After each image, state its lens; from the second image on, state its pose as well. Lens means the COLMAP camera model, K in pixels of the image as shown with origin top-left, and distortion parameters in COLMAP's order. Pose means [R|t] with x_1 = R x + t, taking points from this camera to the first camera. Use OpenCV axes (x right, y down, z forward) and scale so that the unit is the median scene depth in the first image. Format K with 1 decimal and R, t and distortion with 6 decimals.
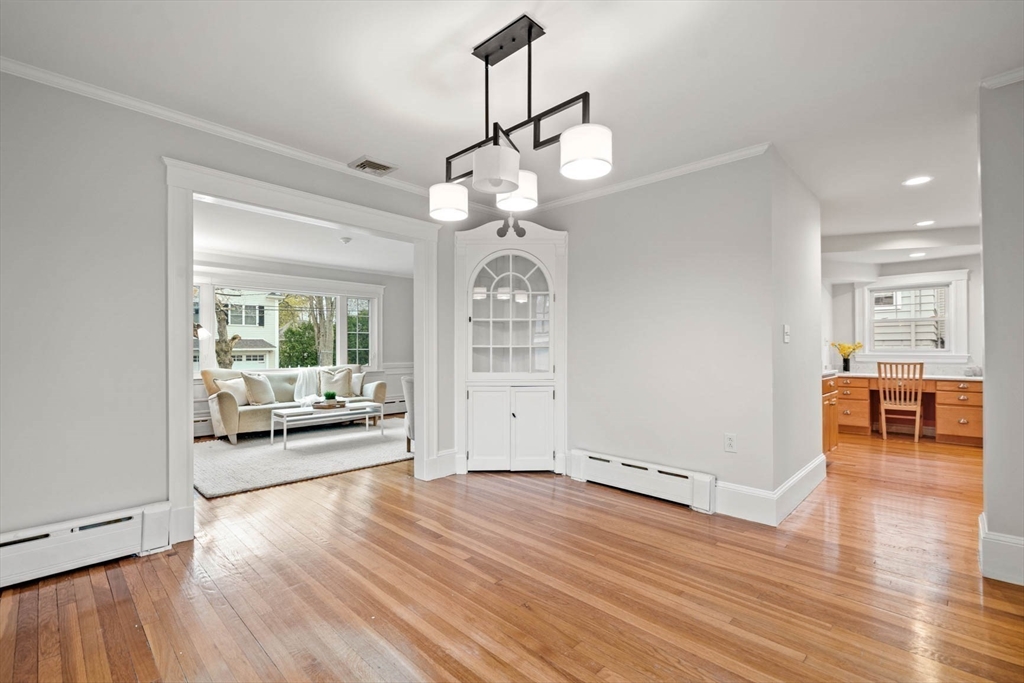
lens RADIAL K [[455.8, 0, 506.6], [0, 455.8, 345.7], [0, 0, 1]] dist [-0.001527, 0.000088]
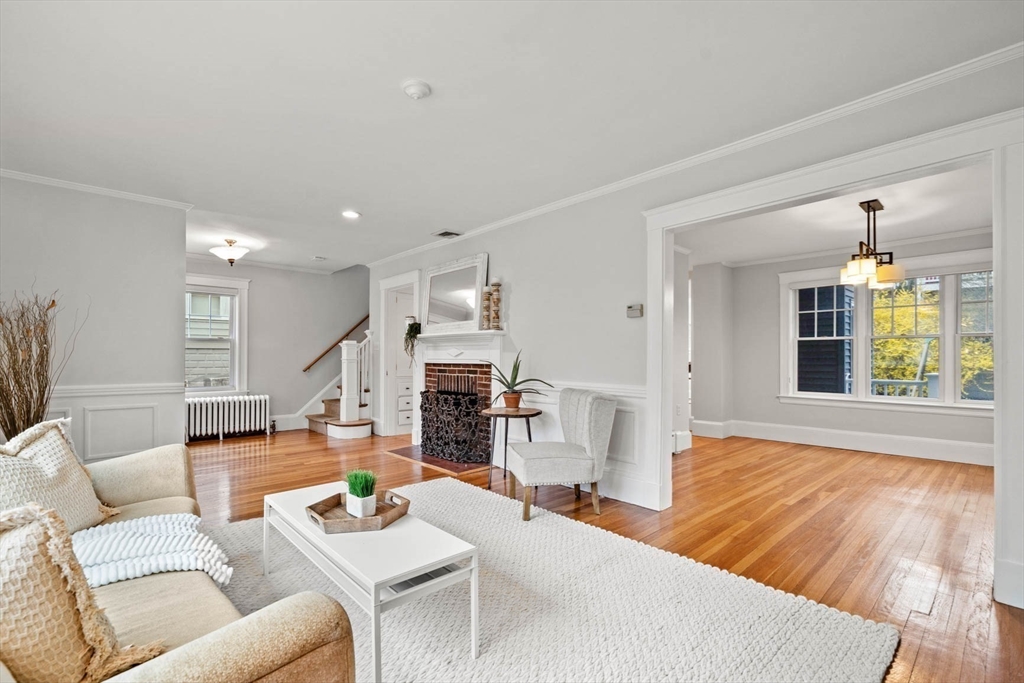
lens RADIAL K [[462.5, 0, 514.7], [0, 462.5, 353.9], [0, 0, 1]] dist [-0.000371, 0.000016]
pose [[0.054899, 0.010812, 0.998433, -0.535749], [-0.009999, 0.999897, -0.010278, 0.007836], [-0.998442, -0.009419, 0.055002, 0.619058]]
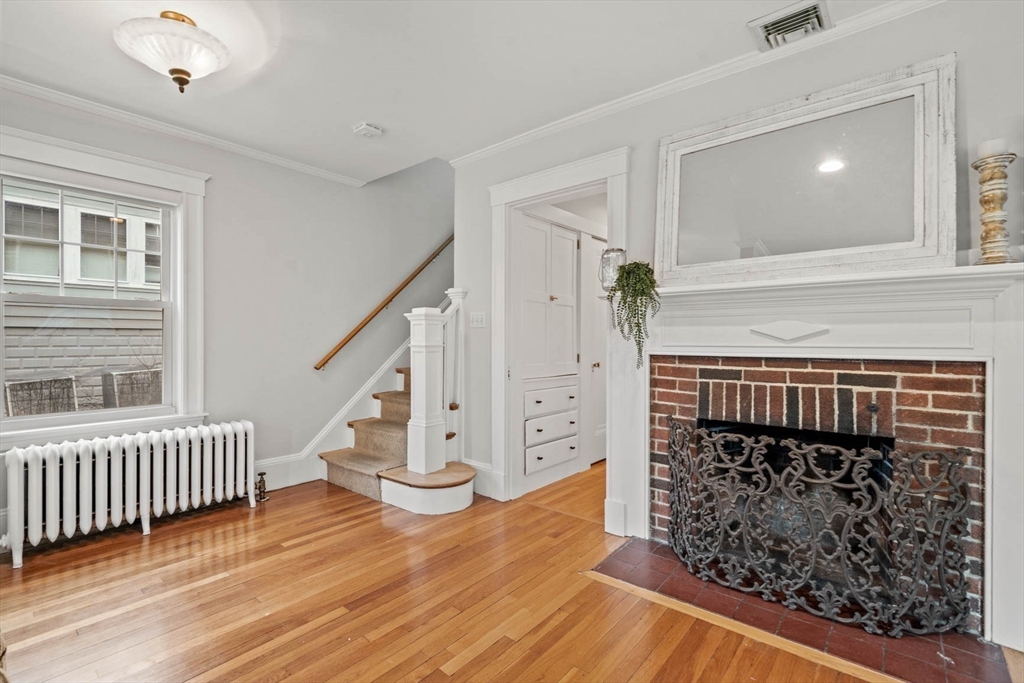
lens RADIAL K [[466.5, 0, 512.0], [0, 466.5, 341.5], [0, 0, 1]] dist [-0.003101, -0.000348]
pose [[-0.074417, 0.001474, 0.997226, -0.137291], [-0.009950, 0.999948, -0.002220, 0.008510], [-0.997178, -0.010088, -0.074398, 0.918152]]
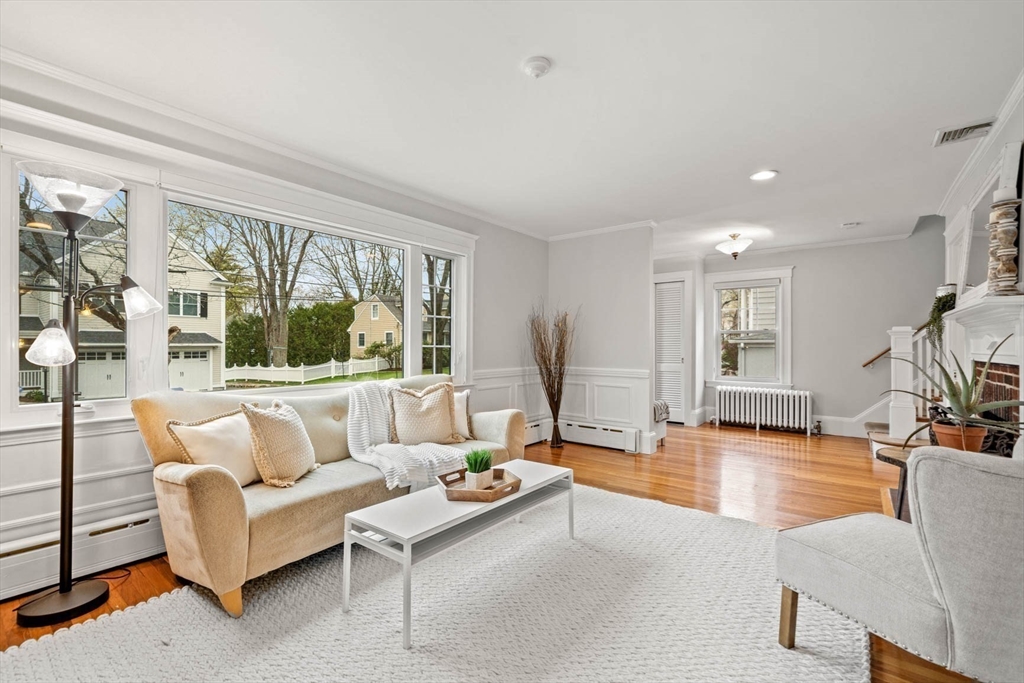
lens RADIAL K [[455.8, 0, 506.6], [0, 455.8, 345.7], [0, 0, 1]] dist [-0.001527, 0.000088]
pose [[0.994419, 0.006217, 0.105322, -0.290647], [-0.006884, 0.999958, 0.005971, 0.003298], [-0.105280, -0.006663, 0.994420, 0.427691]]
